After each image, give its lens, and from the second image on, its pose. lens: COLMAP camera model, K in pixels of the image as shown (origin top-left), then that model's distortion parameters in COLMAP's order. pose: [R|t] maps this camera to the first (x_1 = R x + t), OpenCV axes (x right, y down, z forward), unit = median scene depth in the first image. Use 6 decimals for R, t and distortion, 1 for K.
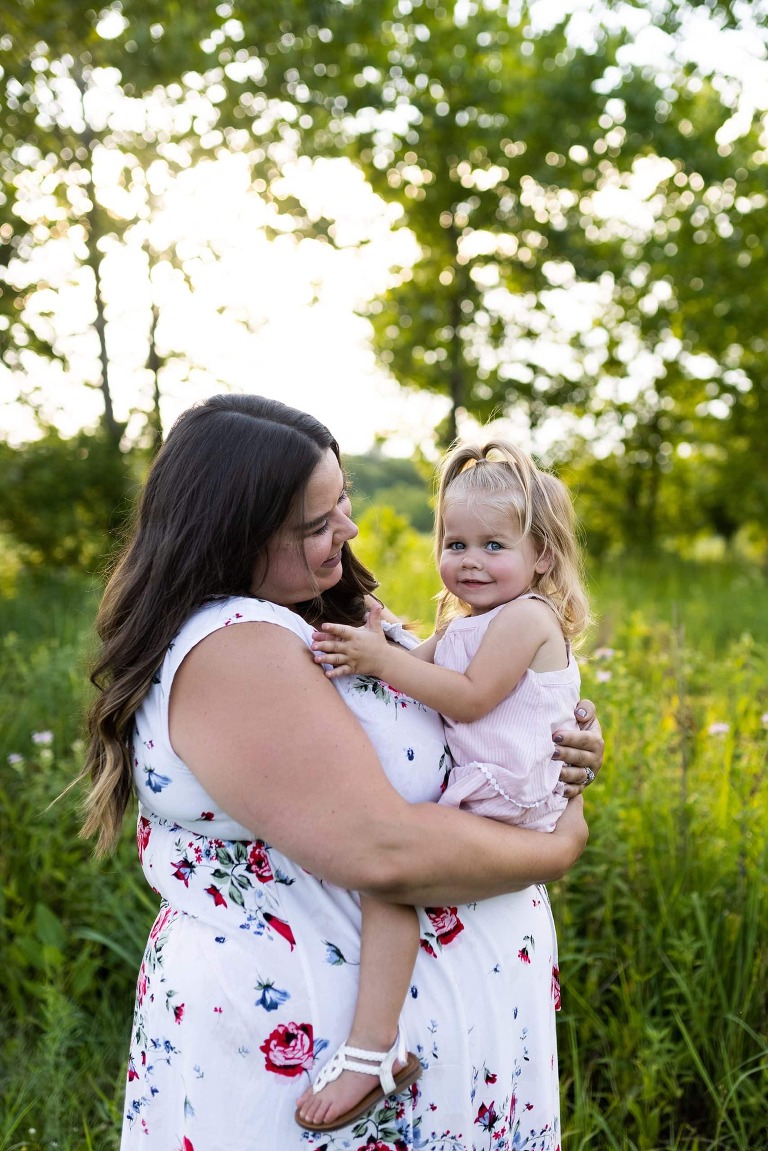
lens RADIAL K [[1217.9, 0, 423.1], [0, 1217.9, 525.9], [0, 0, 1]] dist [-0.002242, -0.000751]
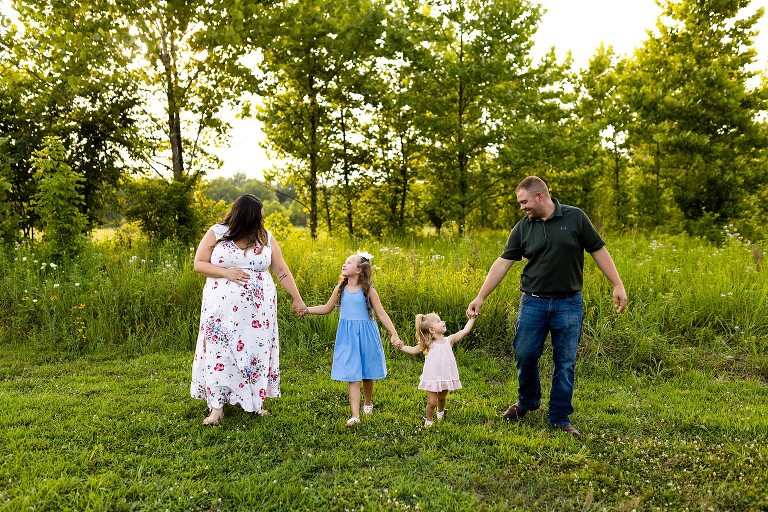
lens RADIAL K [[773.2, 0, 382.4], [0, 773.2, 232.2], [0, 0, 1]] dist [-0.006650, 0.009390]
pose [[0.986602, -0.008241, 0.162937, -0.078041], [0.005985, 0.999879, 0.014333, 0.001422], [-0.163035, -0.013166, 0.986532, -0.379210]]
